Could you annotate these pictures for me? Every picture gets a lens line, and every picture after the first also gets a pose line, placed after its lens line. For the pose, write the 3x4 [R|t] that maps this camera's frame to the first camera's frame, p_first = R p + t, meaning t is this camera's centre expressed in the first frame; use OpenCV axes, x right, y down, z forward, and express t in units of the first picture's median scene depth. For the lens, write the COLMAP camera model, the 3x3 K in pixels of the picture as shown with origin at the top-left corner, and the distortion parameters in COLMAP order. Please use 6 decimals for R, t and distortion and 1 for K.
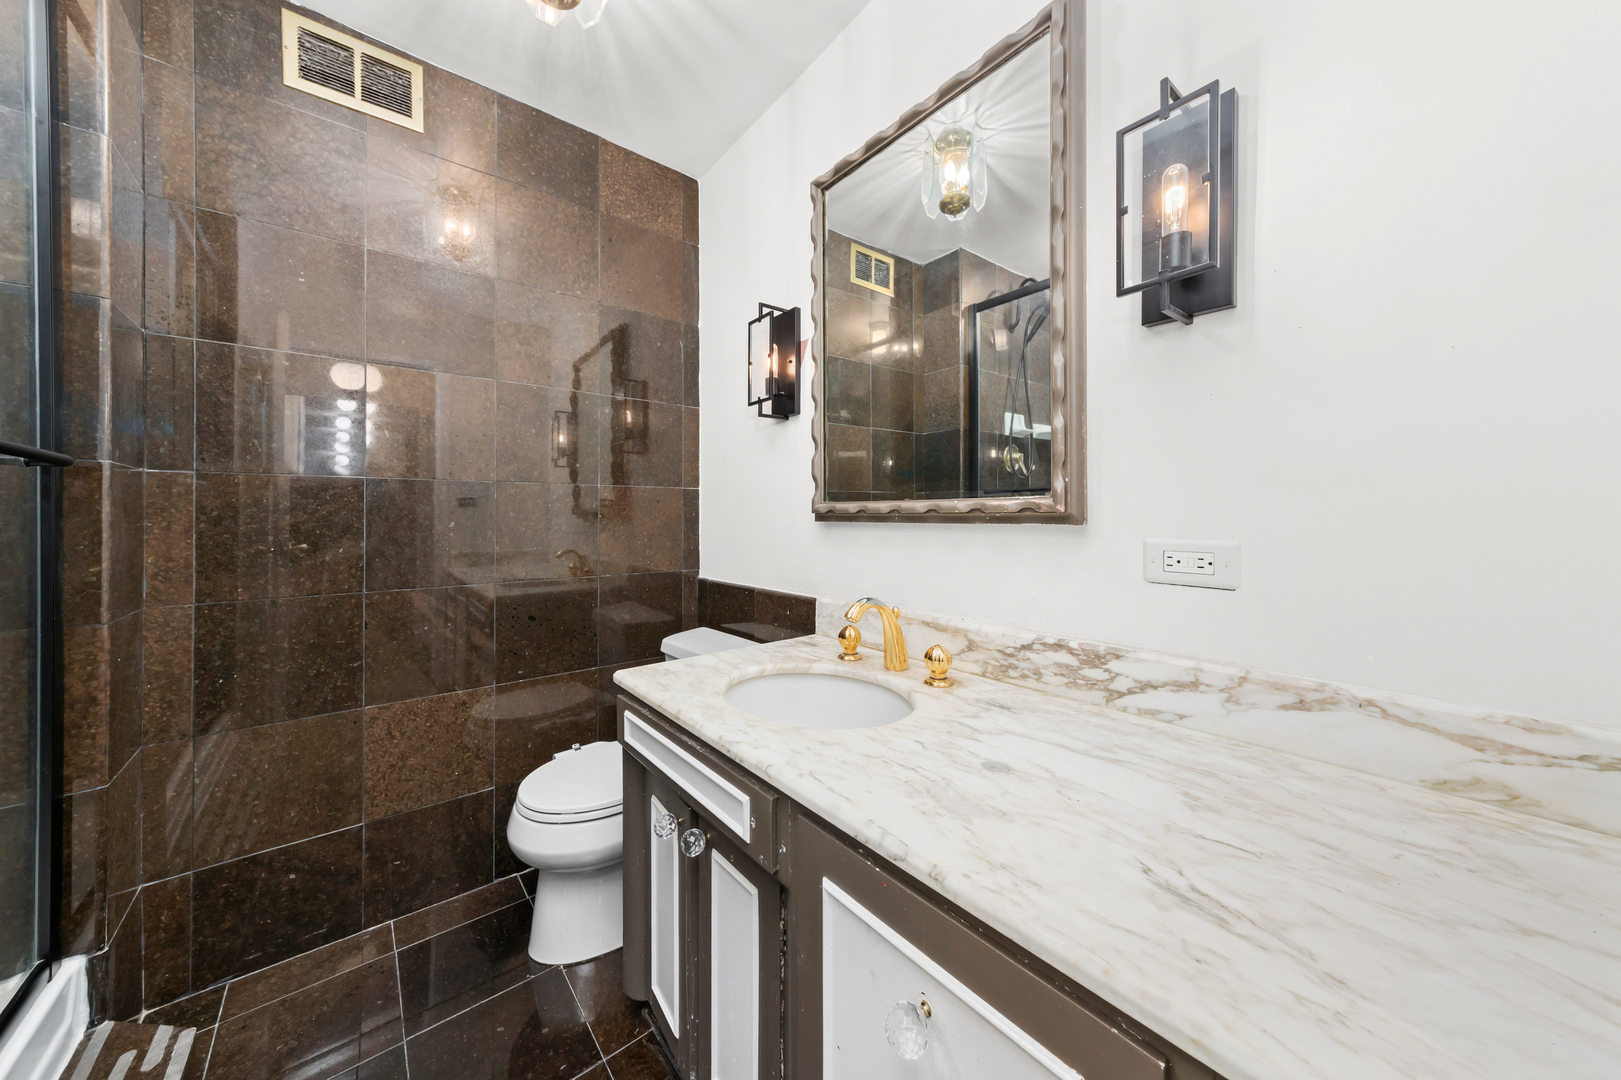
lens RADIAL K [[574.2, 0, 806.1], [0, 574.2, 513.6], [0, 0, 1]] dist [0.000882, -0.000387]
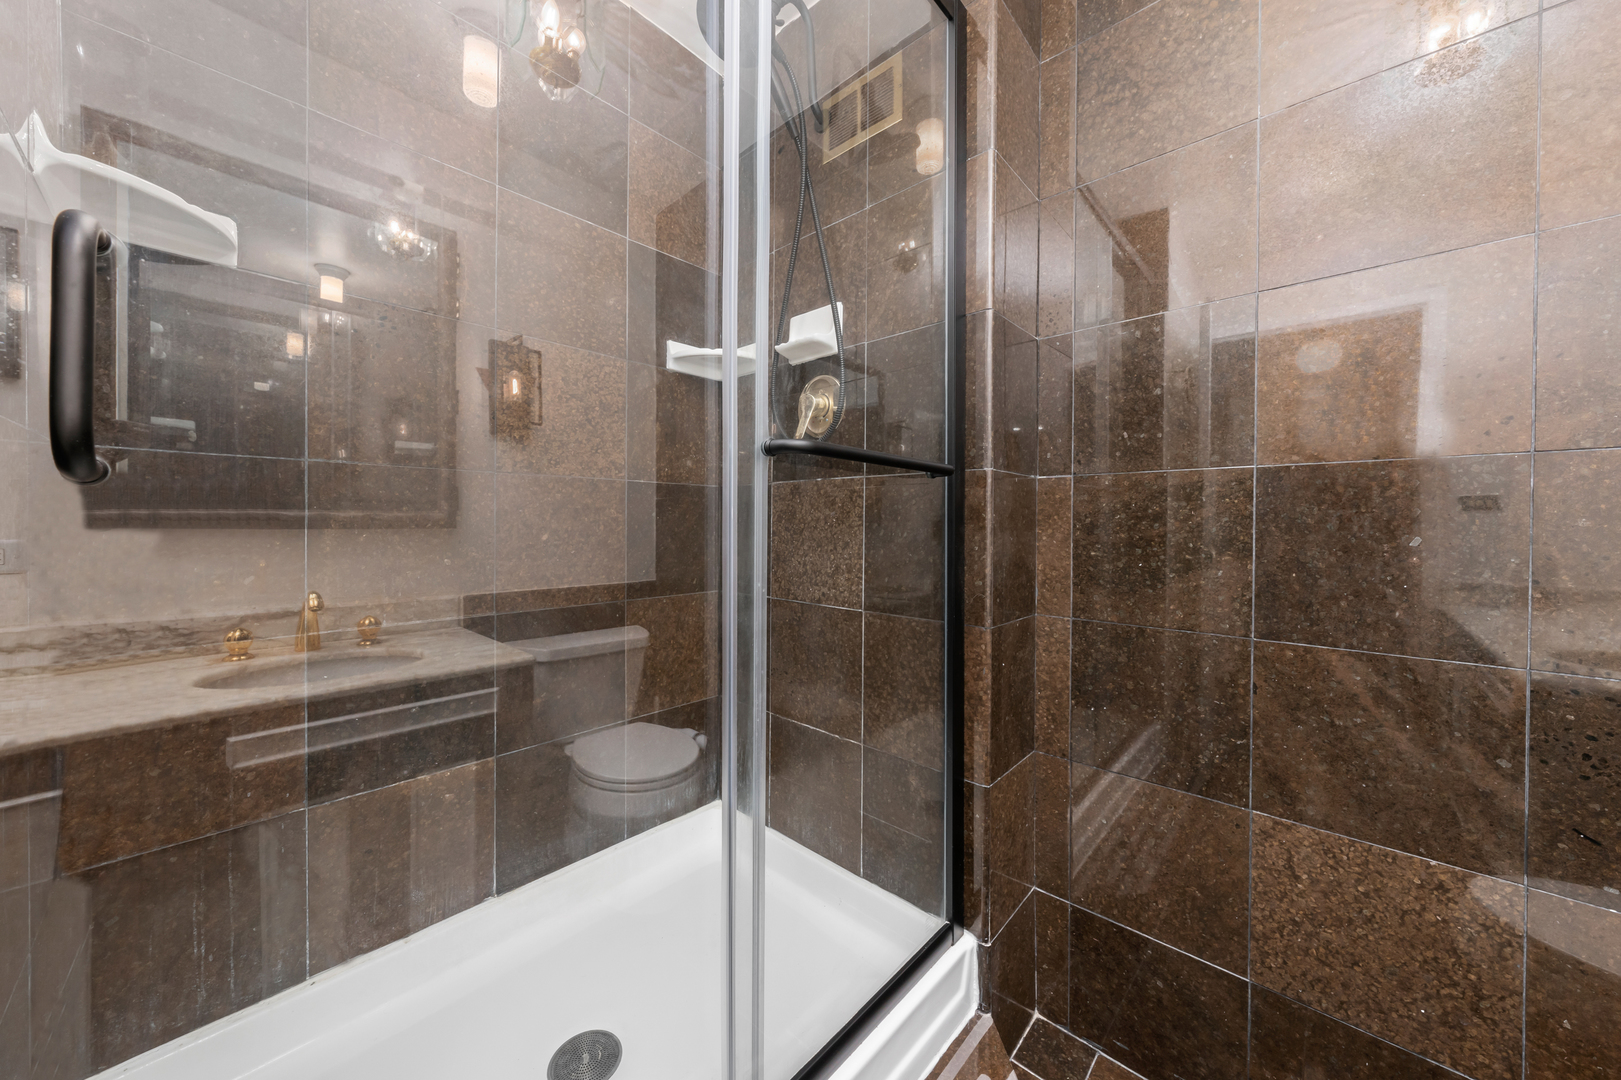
lens RADIAL K [[574.2, 0, 807.5], [0, 574.2, 524.4], [0, 0, 1]] dist [0.000882, -0.000387]
pose [[0.168281, 0.006625, -0.985717, -0.221792], [-0.001657, 0.999978, 0.006438, 0.001039], [0.985738, 0.000550, 0.168288, 0.421208]]
